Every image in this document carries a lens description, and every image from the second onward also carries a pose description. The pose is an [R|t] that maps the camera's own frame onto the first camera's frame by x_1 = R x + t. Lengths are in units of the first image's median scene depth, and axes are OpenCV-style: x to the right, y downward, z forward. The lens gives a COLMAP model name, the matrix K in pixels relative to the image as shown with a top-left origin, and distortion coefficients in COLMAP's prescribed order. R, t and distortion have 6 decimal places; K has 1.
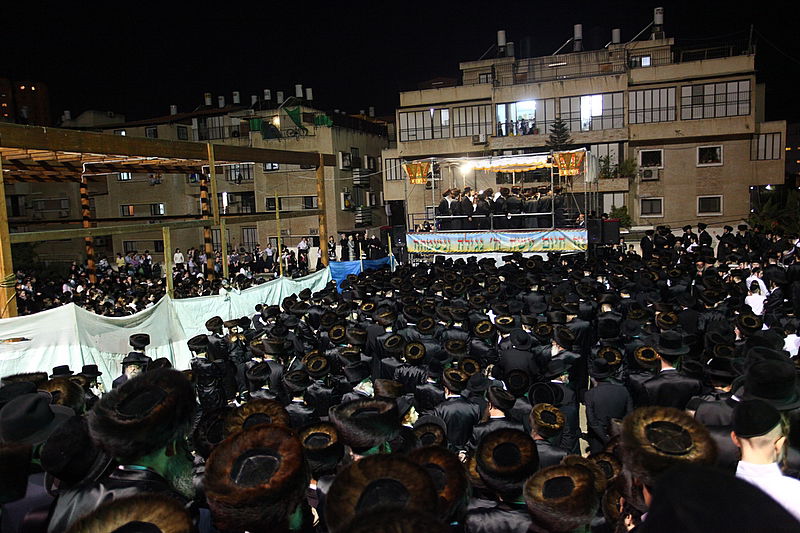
lens RADIAL K [[633.7, 0, 401.3], [0, 633.7, 250.6], [0, 0, 1]] dist [-0.029869, 0.098929]
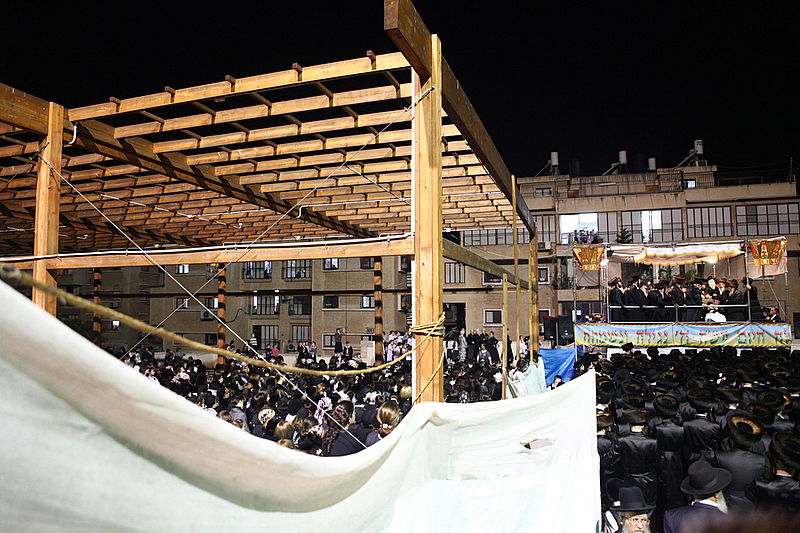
lens RADIAL K [[549.0, 0, 398.2], [0, 549.0, 266.2], [0, 0, 1]] dist [-0.101853, 0.068231]
pose [[0.998120, 0.045467, 0.041107, -0.166233], [-0.037933, 0.984987, -0.168409, 0.018919], [-0.048147, 0.166533, 0.984860, 0.138767]]
